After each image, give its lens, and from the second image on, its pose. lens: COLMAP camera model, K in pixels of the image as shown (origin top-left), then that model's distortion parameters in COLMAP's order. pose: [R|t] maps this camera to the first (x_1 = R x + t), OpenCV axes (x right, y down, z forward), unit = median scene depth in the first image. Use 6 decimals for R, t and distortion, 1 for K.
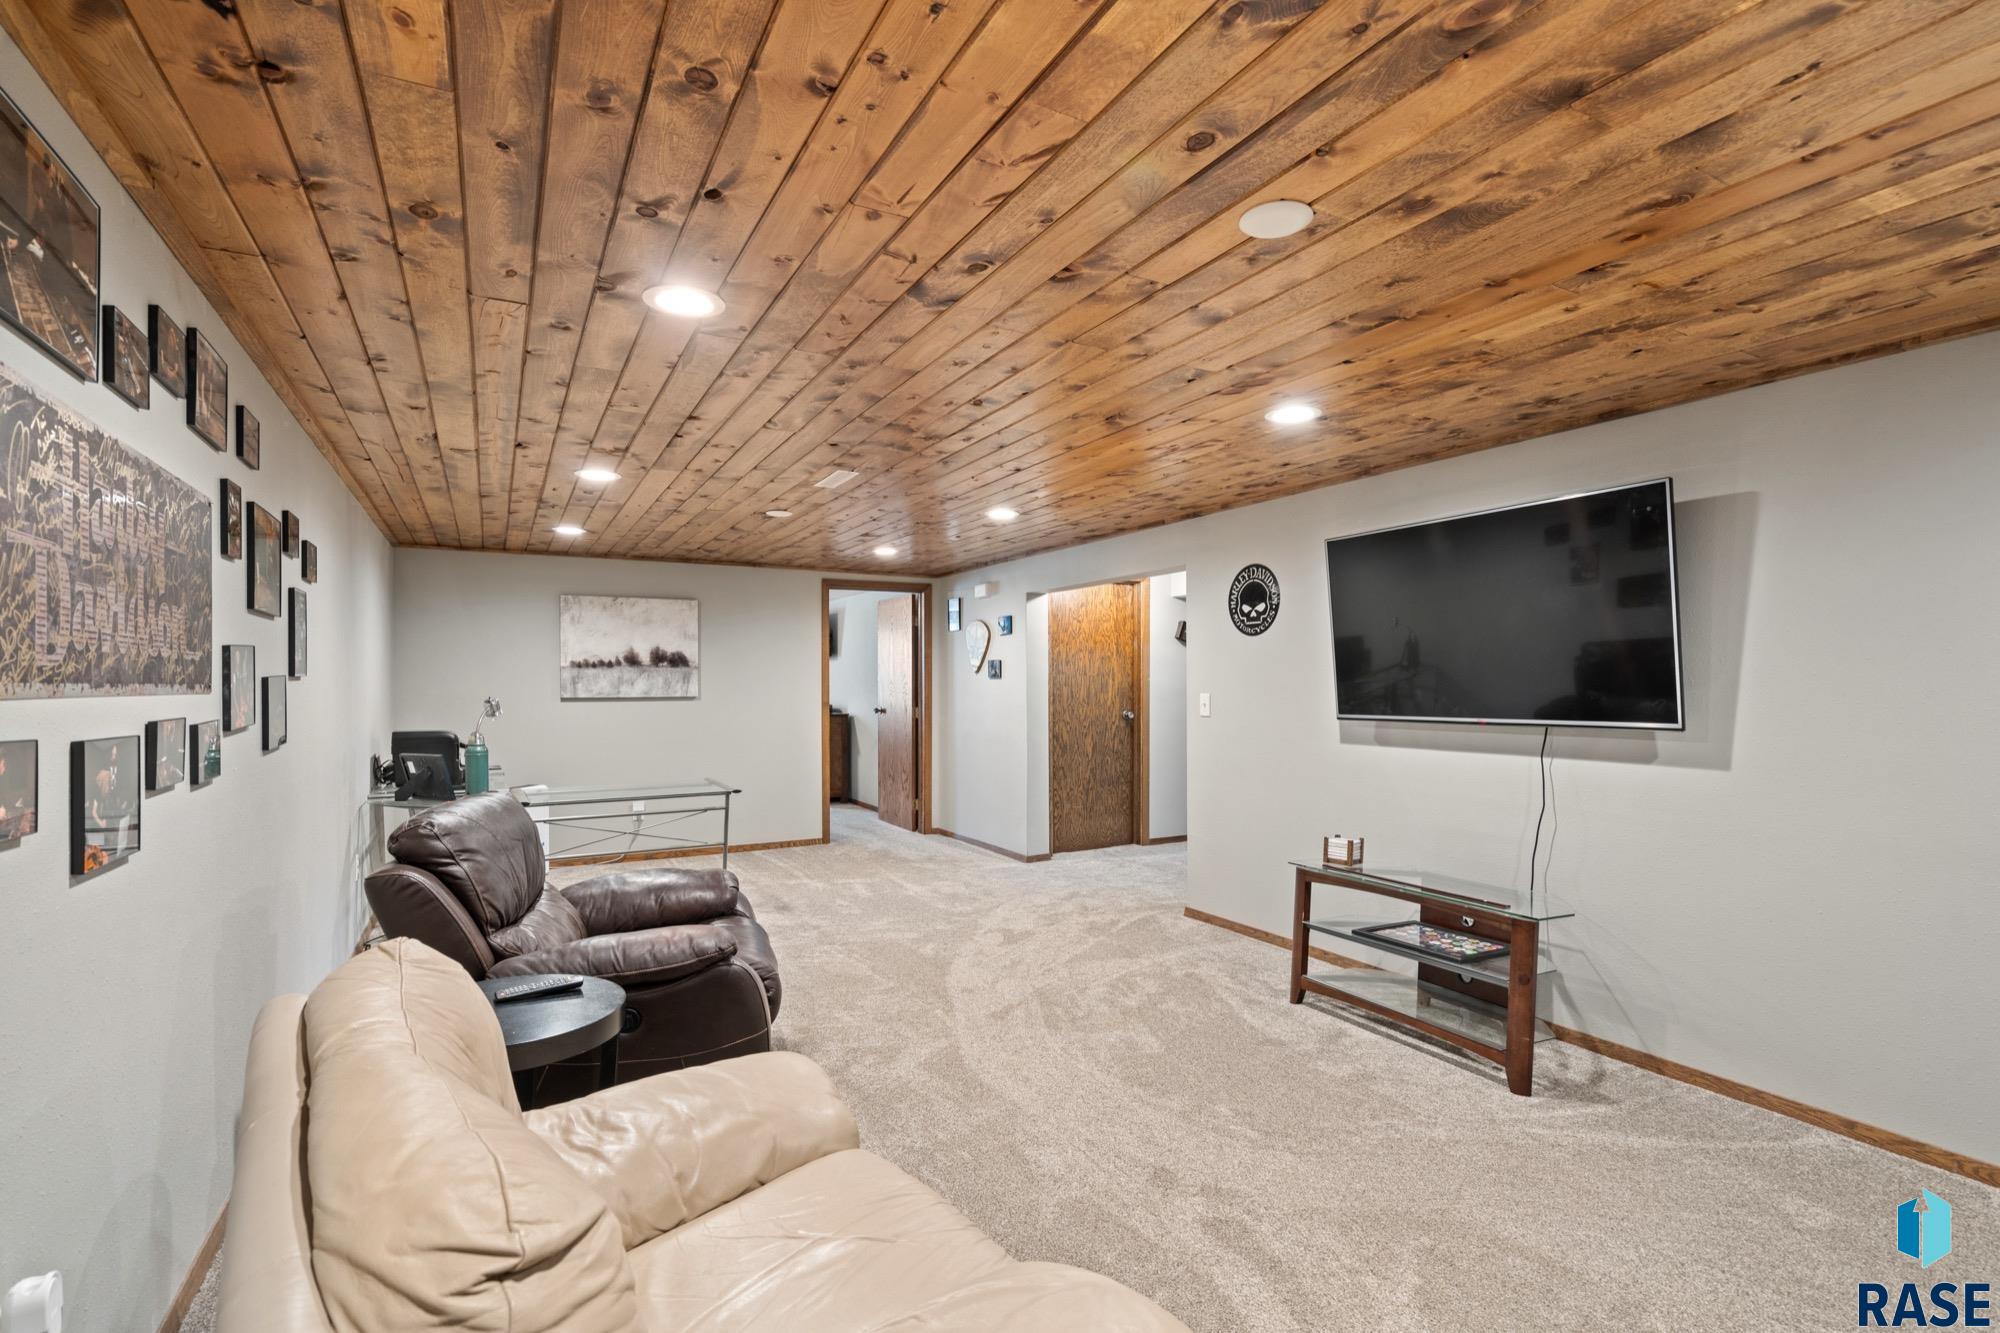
lens RADIAL K [[928.5, 0, 1015.5], [0, 928.5, 688.0], [0, 0, 1]] dist [-0.001772, -0.000059]
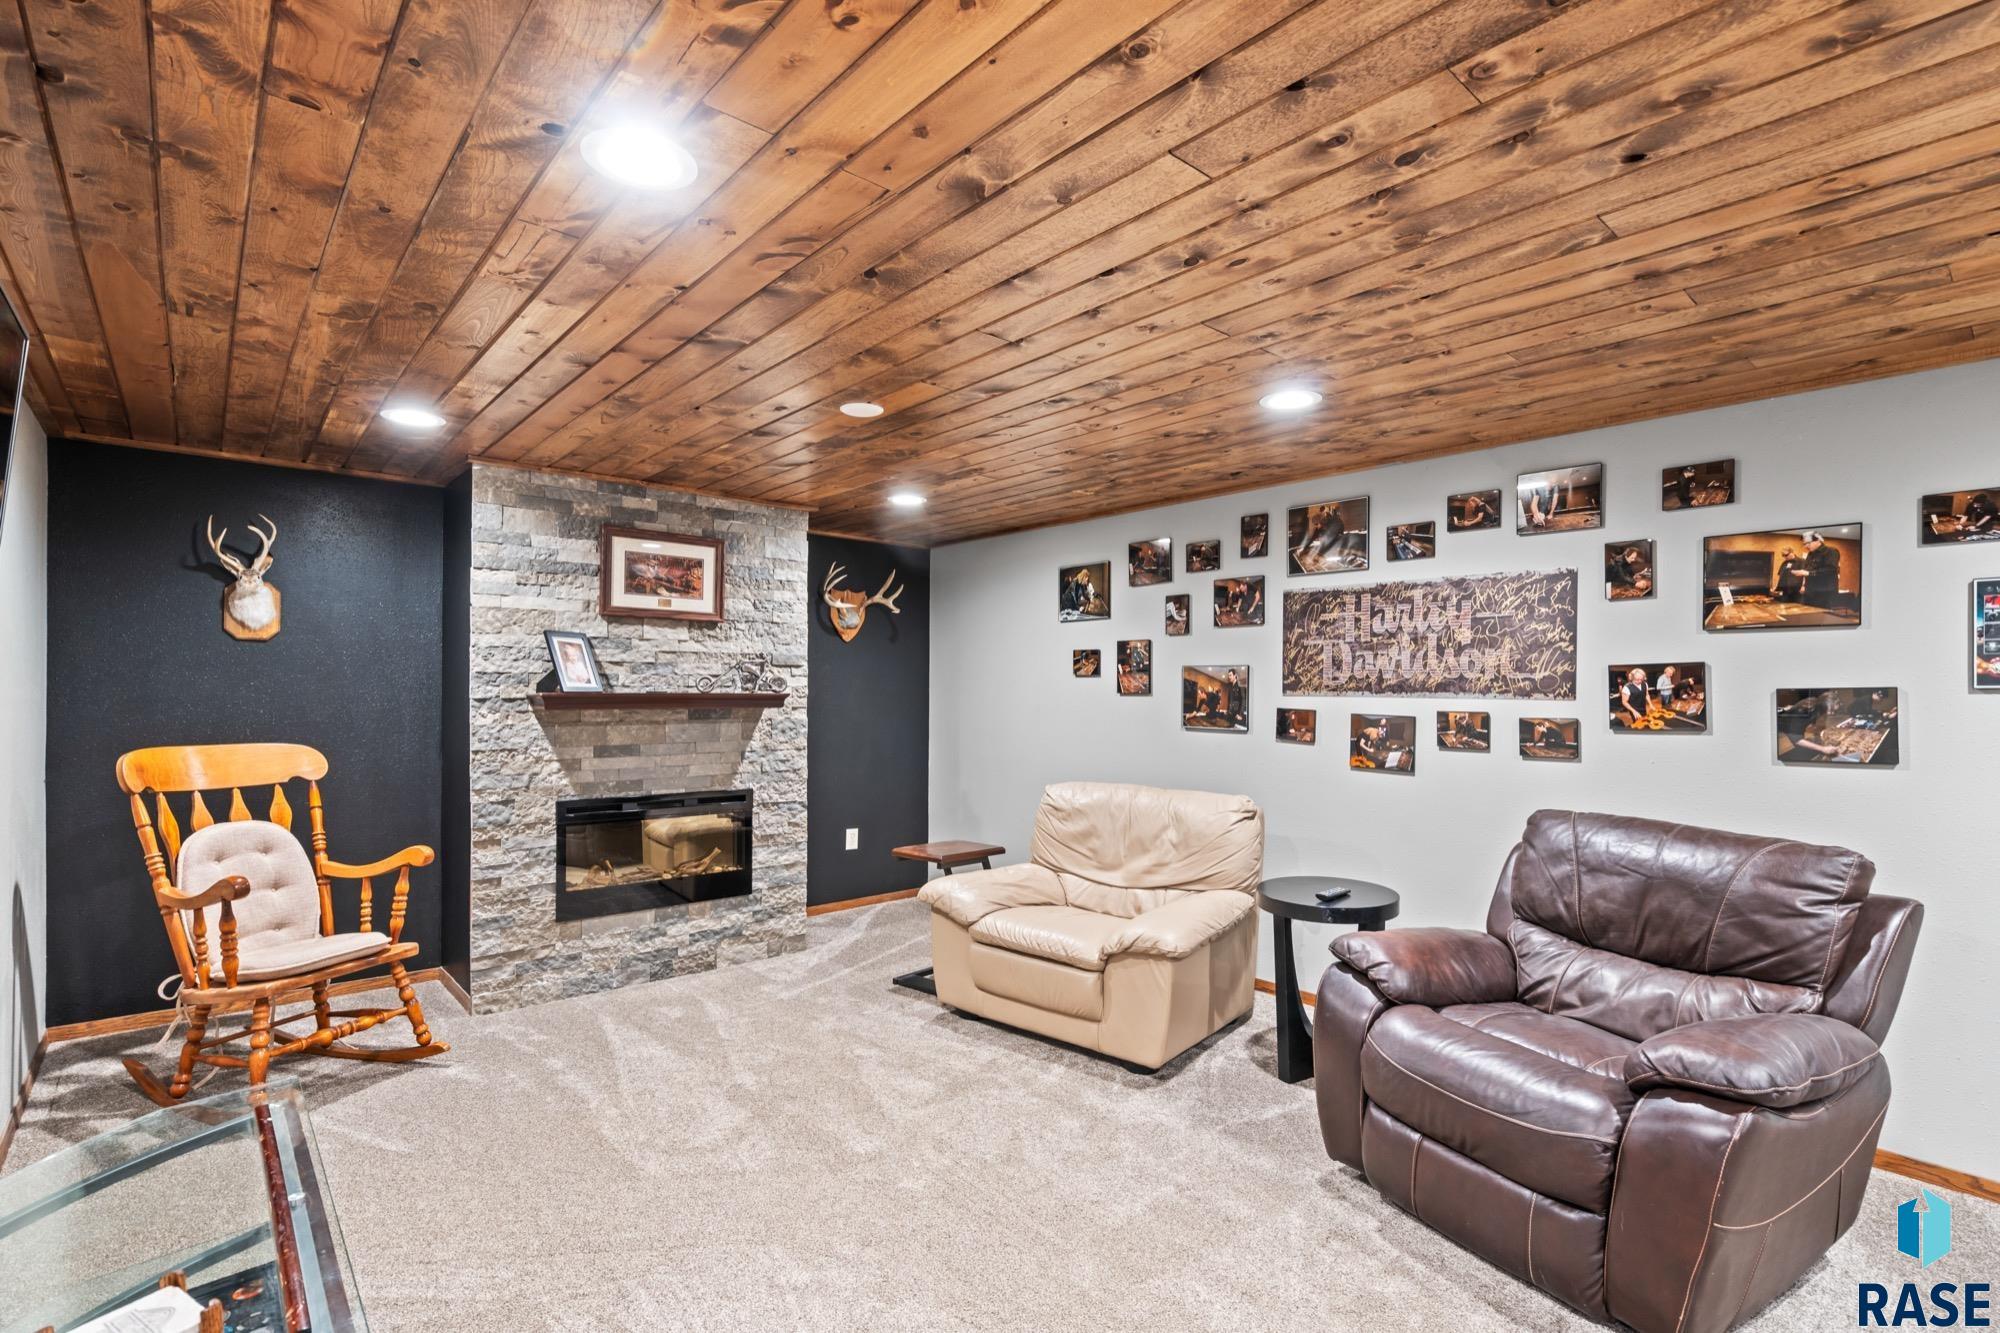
lens RADIAL K [[940.6, 0, 1007.9], [0, 940.6, 691.9], [0, 0, 1]] dist [-0.000820, 0.001000]
pose [[-0.979223, -0.001943, -0.202777, 0.163791], [-0.004762, 0.999899, 0.013412, -0.012240], [0.202730, 0.014099, -0.979133, 1.218331]]
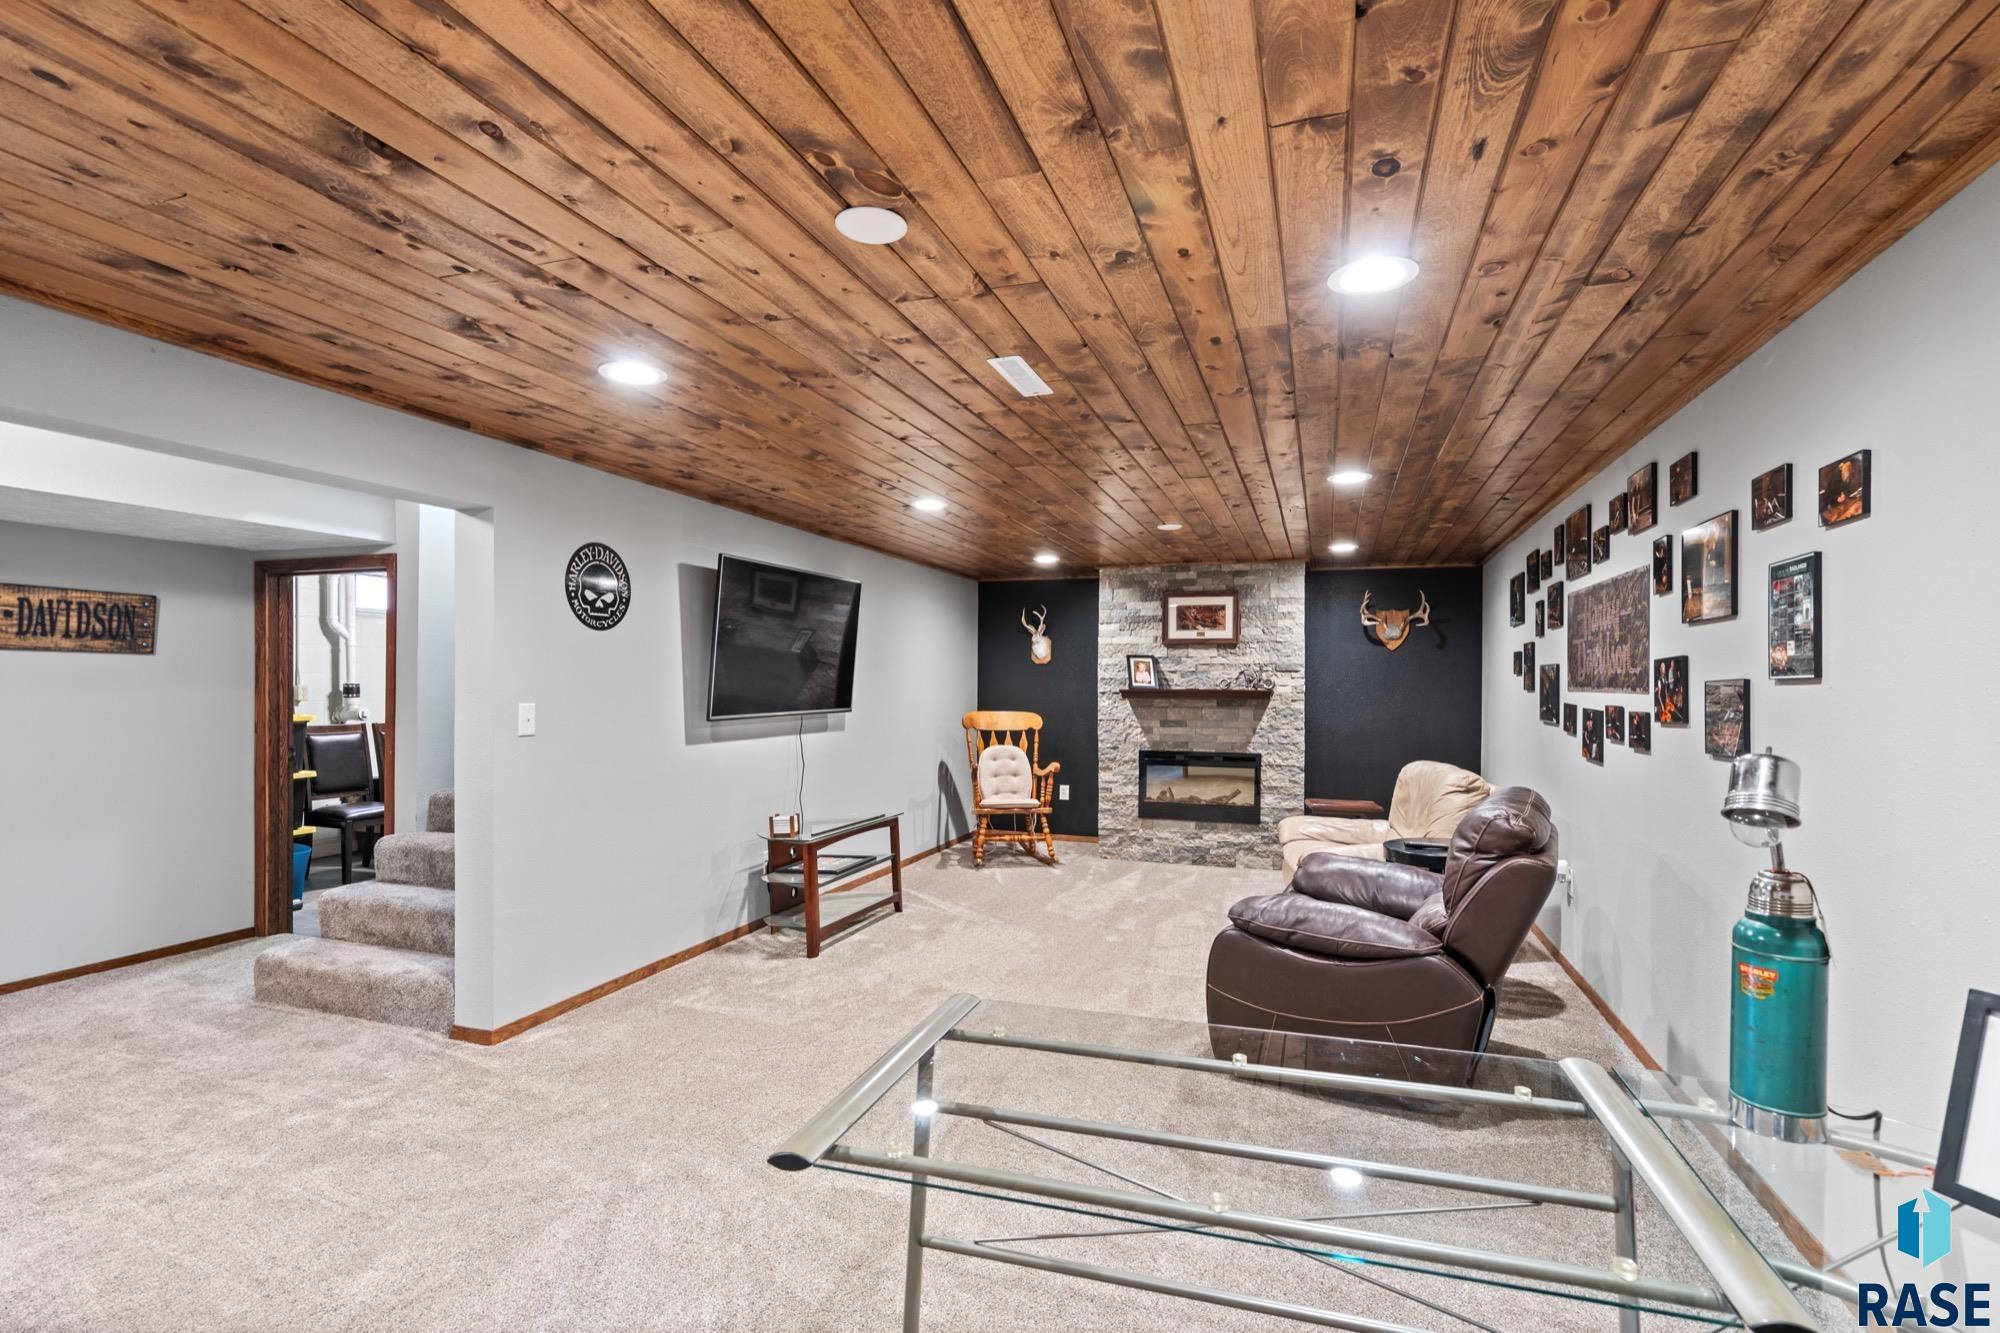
lens RADIAL K [[914.0, 0, 1011.1], [0, 914.0, 687.4], [0, 0, 1]] dist [-0.029669, 0.021848]
pose [[-0.665719, -0.000622, 0.746202, -0.685101], [0.004950, 0.999974, 0.005249, -0.009369], [-0.746186, 0.007188, -0.665699, 1.474996]]
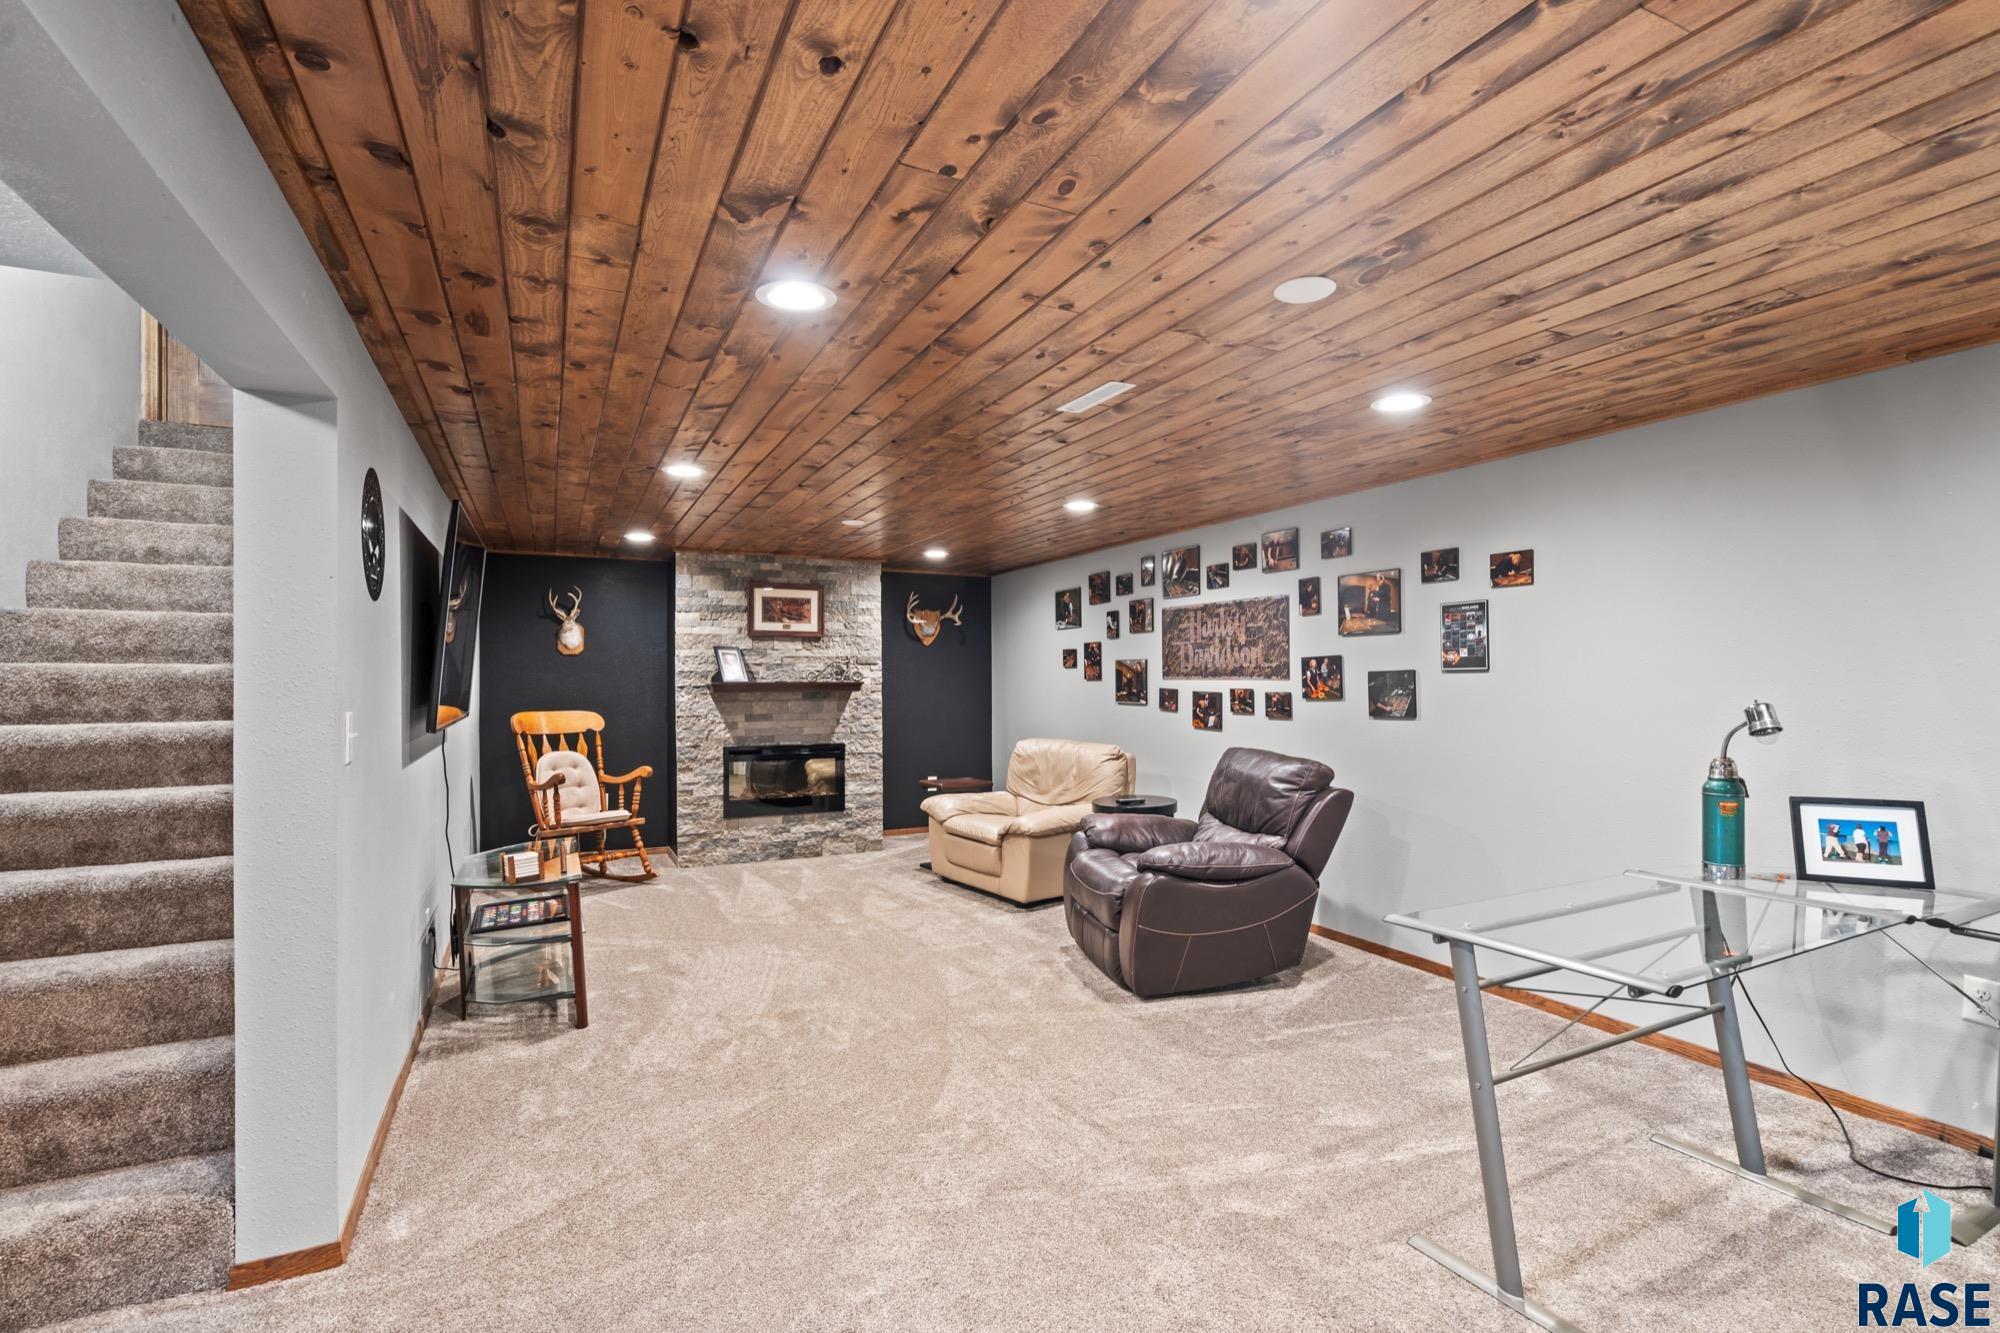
lens RADIAL K [[936.4, 0, 1002.4], [0, 936.4, 675.7], [0, 0, 1]] dist [-0.004728, -0.000117]
pose [[-0.998109, 0.009109, 0.060795, -0.166694], [0.009527, 0.999933, 0.006591, -0.014488], [-0.060731, 0.007157, -0.998129, 1.781157]]
